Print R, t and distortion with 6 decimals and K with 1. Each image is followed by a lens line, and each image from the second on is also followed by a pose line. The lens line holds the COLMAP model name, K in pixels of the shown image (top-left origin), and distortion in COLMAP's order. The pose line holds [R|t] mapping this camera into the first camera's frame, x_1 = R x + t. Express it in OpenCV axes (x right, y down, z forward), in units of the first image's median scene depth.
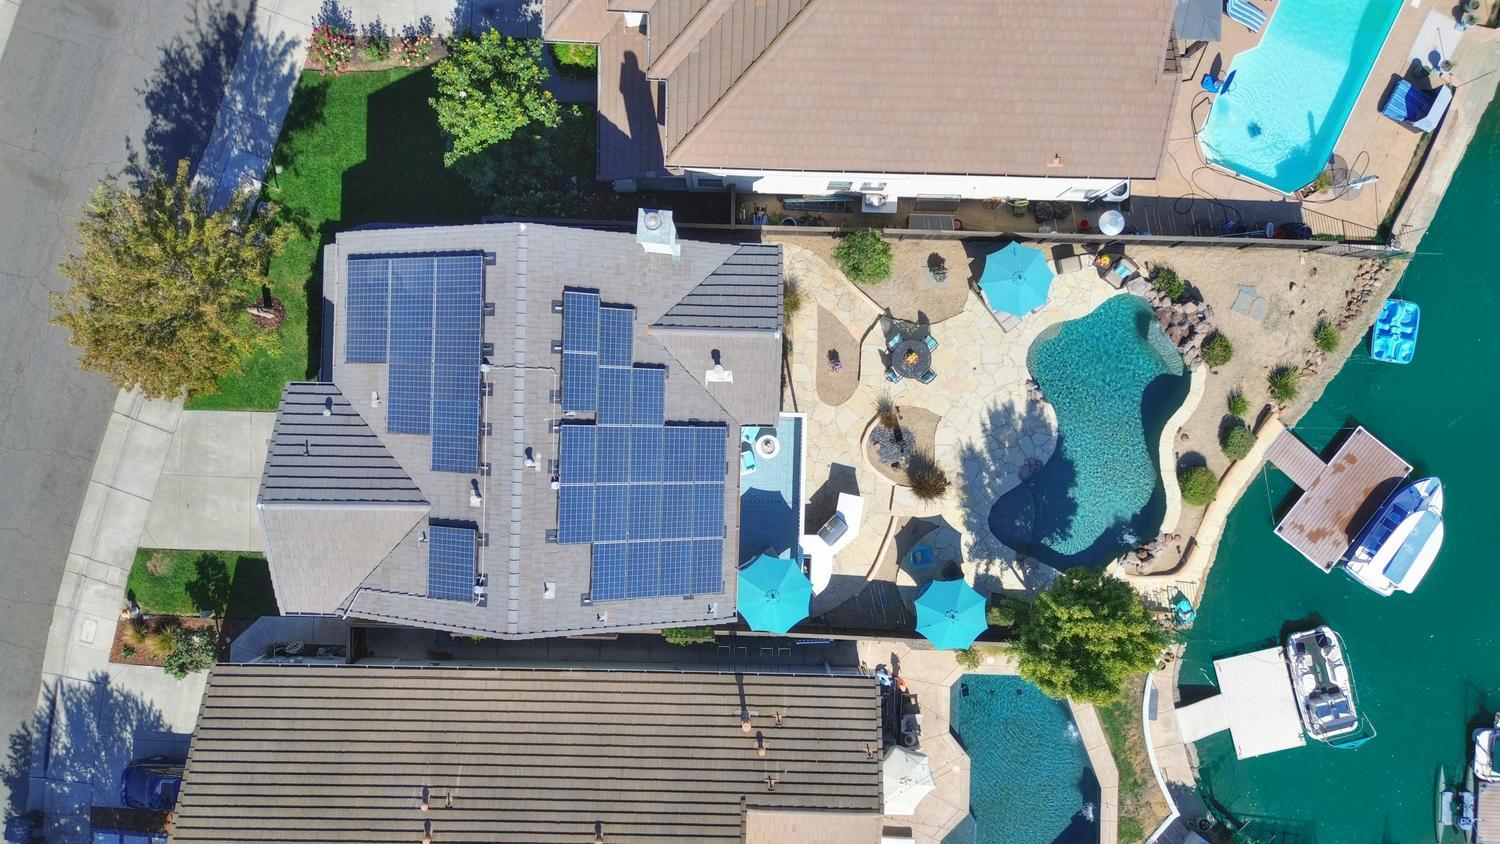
lens RADIAL K [[1071.5, 0, 754.0], [0, 1071.5, 420.5], [0, 0, 1]] dist [0.068300, -0.074155]
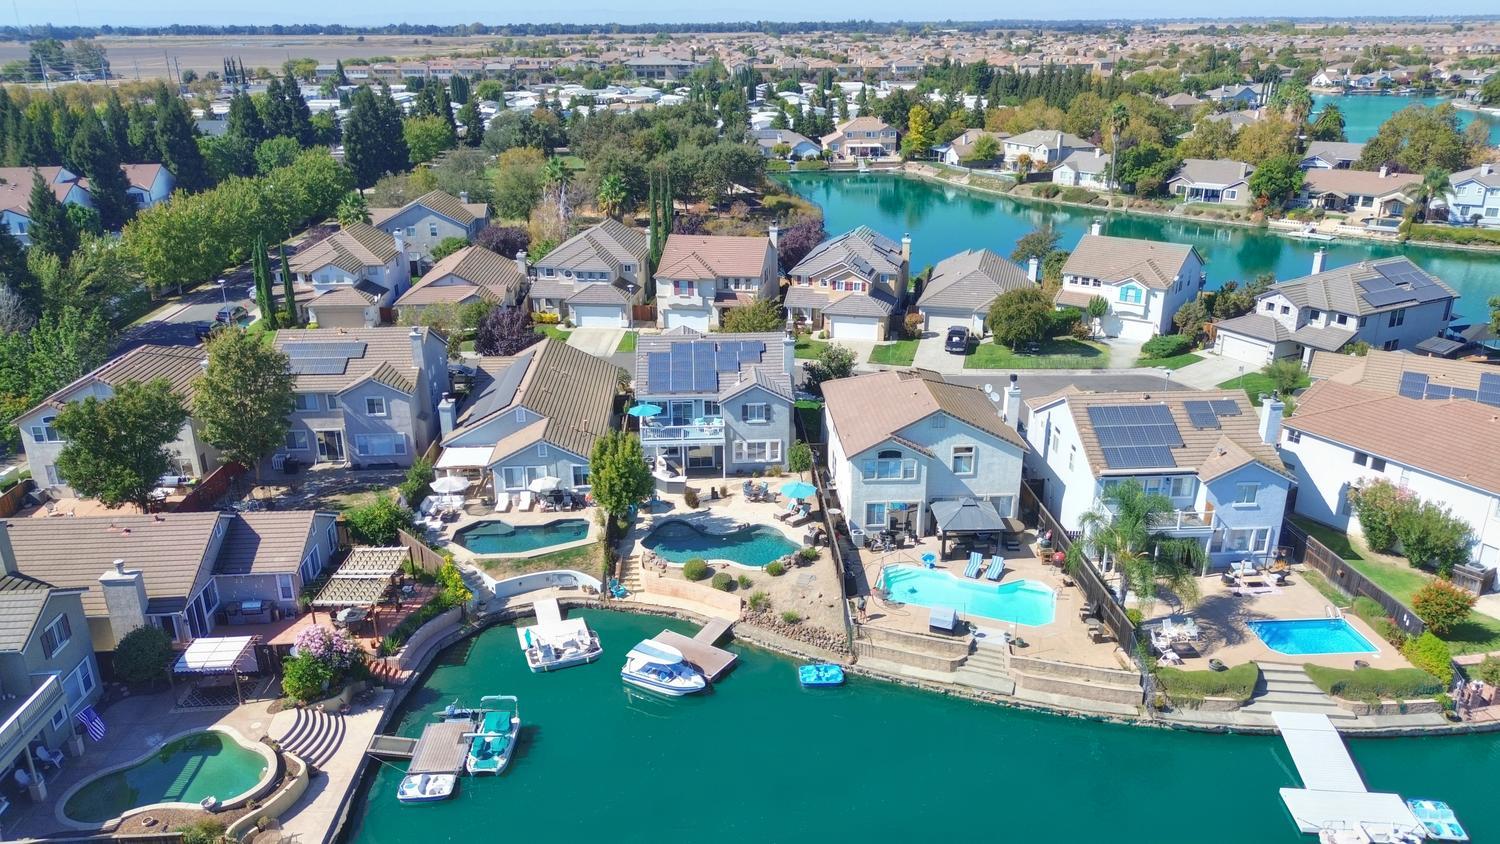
lens RADIAL K [[1068.4, 0, 755.1], [0, 1068.4, 417.1], [0, 0, 1]] dist [0.092661, -0.114642]
pose [[0.087507, 0.333037, -0.938845, 1.924205], [-0.995998, 0.012023, -0.088568, 0.114293], [-0.018208, 0.942837, 0.332756, 0.213004]]
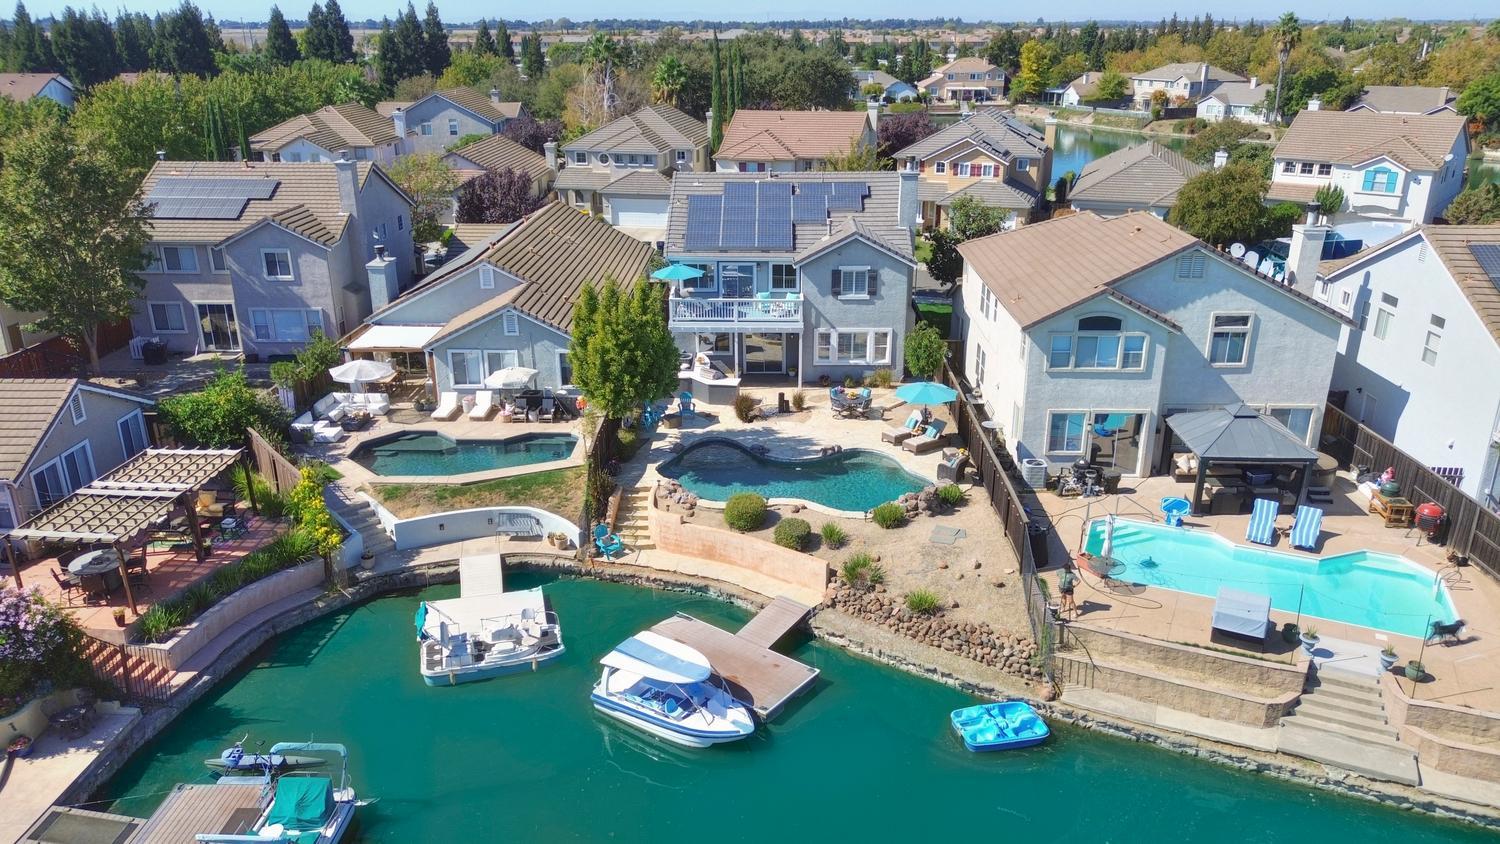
lens RADIAL K [[1071.5, 0, 754.0], [0, 1071.5, 420.5], [0, 0, 1]] dist [0.068300, -0.074155]
pose [[0.012367, 0.335347, -0.942013, 1.274595], [-0.999680, -0.016660, -0.019055, 0.073850], [-0.022084, 0.941947, 0.335034, 0.610120]]
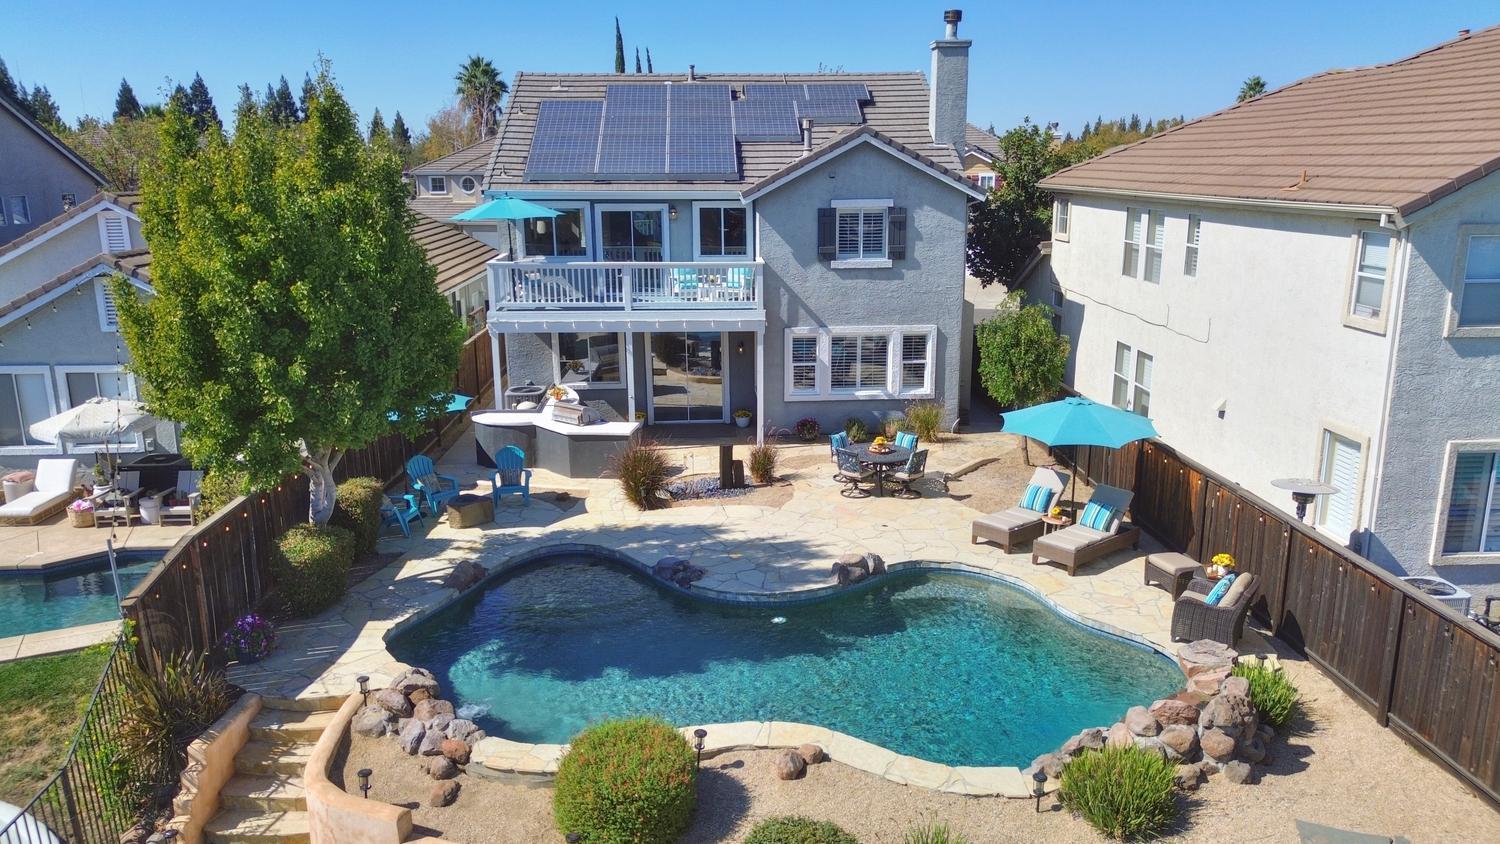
lens RADIAL K [[1071.5, 0, 754.0], [0, 1071.5, 420.5], [0, 0, 1]] dist [0.068300, -0.074155]
pose [[0.082941, 0.225502, -0.970706, 0.662578], [-0.996389, 0.001032, -0.084895, 0.052784], [-0.018142, 0.974242, 0.224773, 0.847383]]
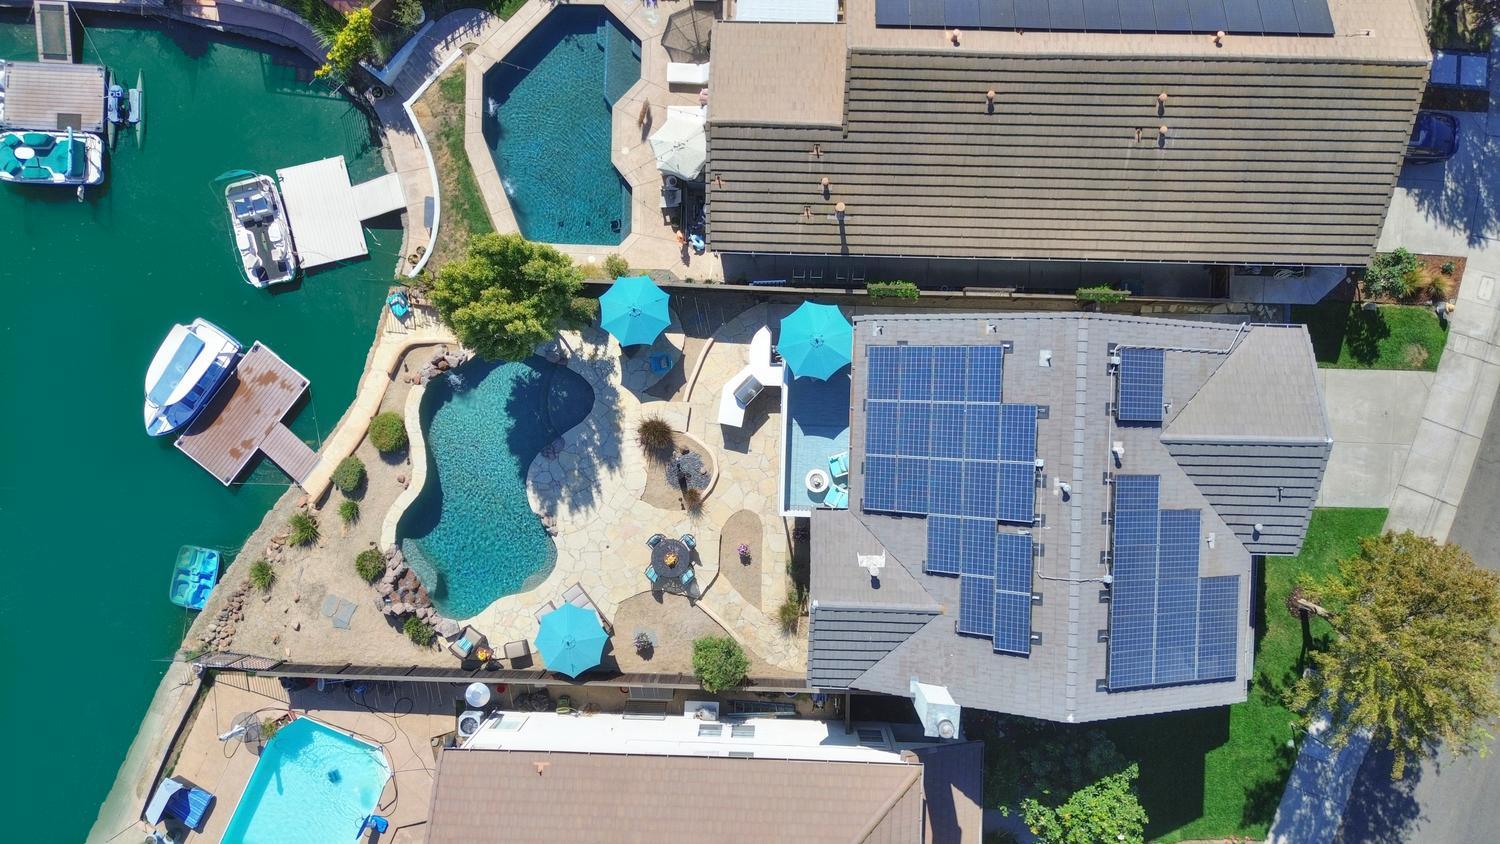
lens RADIAL K [[1071.5, 0, 754.0], [0, 1071.5, 420.5], [0, 0, 1]] dist [0.068300, -0.074155]
pose [[-0.999991, -0.002307, 0.003425, 0.063711], [0.002204, -0.999558, -0.029643, 0.102309], [0.003492, -0.029635, 0.999555, -0.012436]]
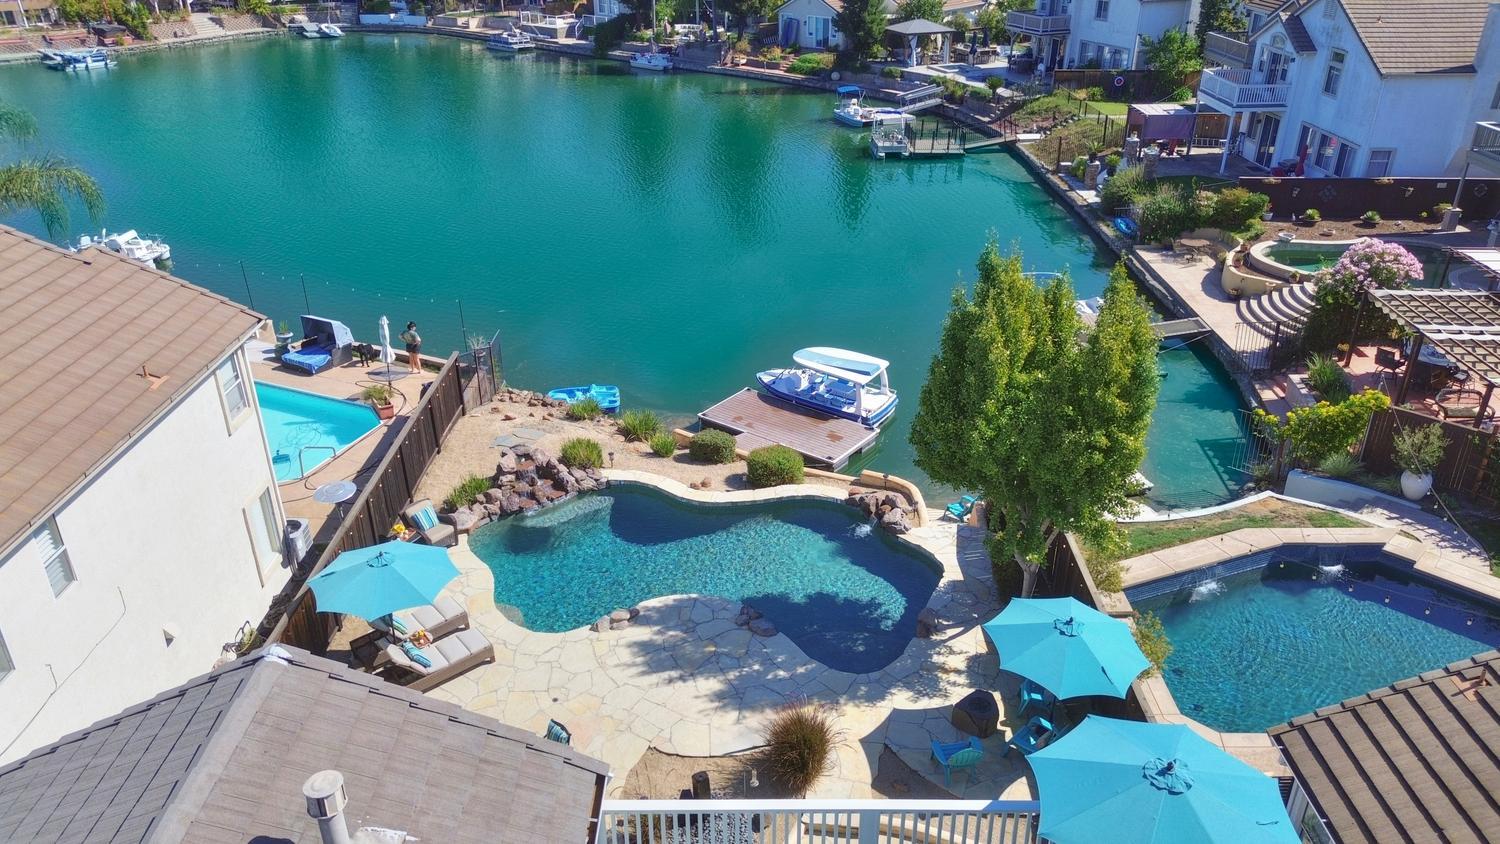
lens RADIAL K [[1068.4, 0, 755.1], [0, 1068.4, 417.1], [0, 0, 1]] dist [0.092661, -0.114642]
pose [[-0.023759, -0.446987, 0.894225, -0.182373], [0.999679, -0.018482, 0.017322, 0.036938], [0.008784, 0.894350, 0.447283, 0.668817]]
